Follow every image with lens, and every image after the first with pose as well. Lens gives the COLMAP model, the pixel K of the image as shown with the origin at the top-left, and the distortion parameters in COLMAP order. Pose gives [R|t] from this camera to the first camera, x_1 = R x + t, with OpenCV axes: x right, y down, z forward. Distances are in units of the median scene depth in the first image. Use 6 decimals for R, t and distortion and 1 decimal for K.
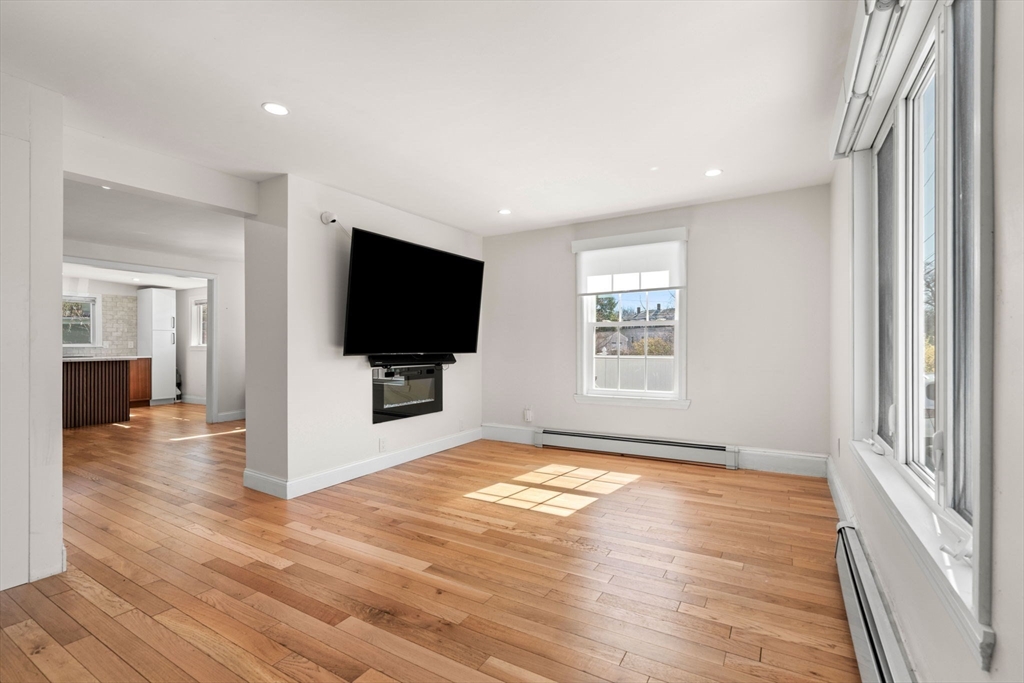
lens RADIAL K [[466.2, 0, 511.3], [0, 466.2, 337.3], [0, 0, 1]] dist [-0.002160, 0.000077]
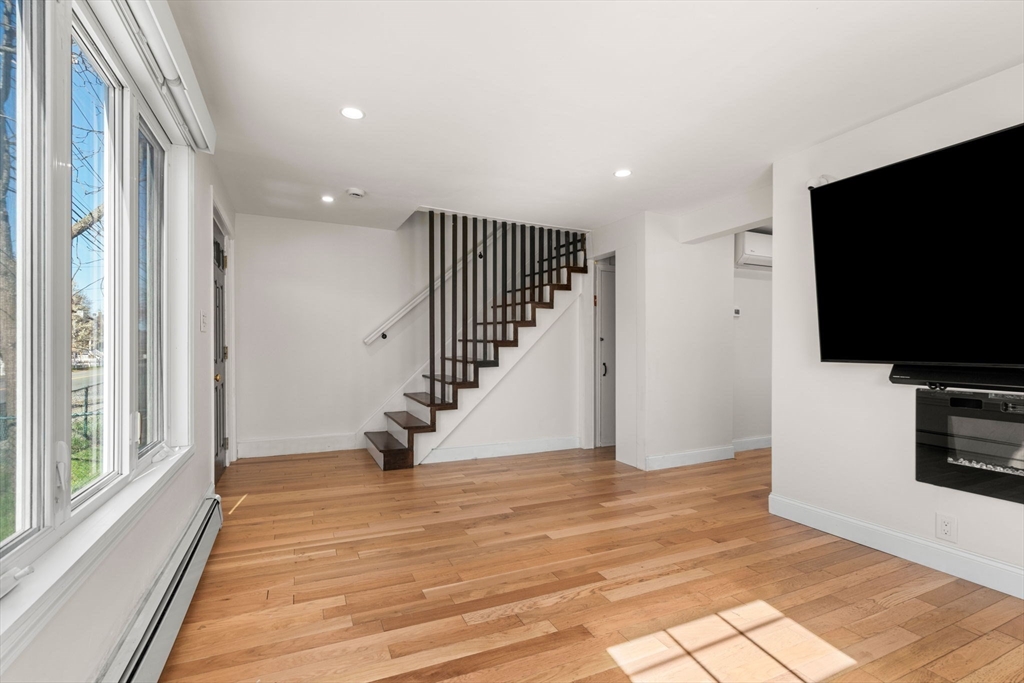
lens RADIAL K [[466.2, 0, 511.3], [0, 466.2, 337.3], [0, 0, 1]] dist [-0.002160, 0.000077]
pose [[-0.564183, -0.016044, -0.825494, 0.669274], [0.013976, 0.999482, -0.028977, 0.017889], [0.825531, -0.027886, -0.563667, 1.252928]]
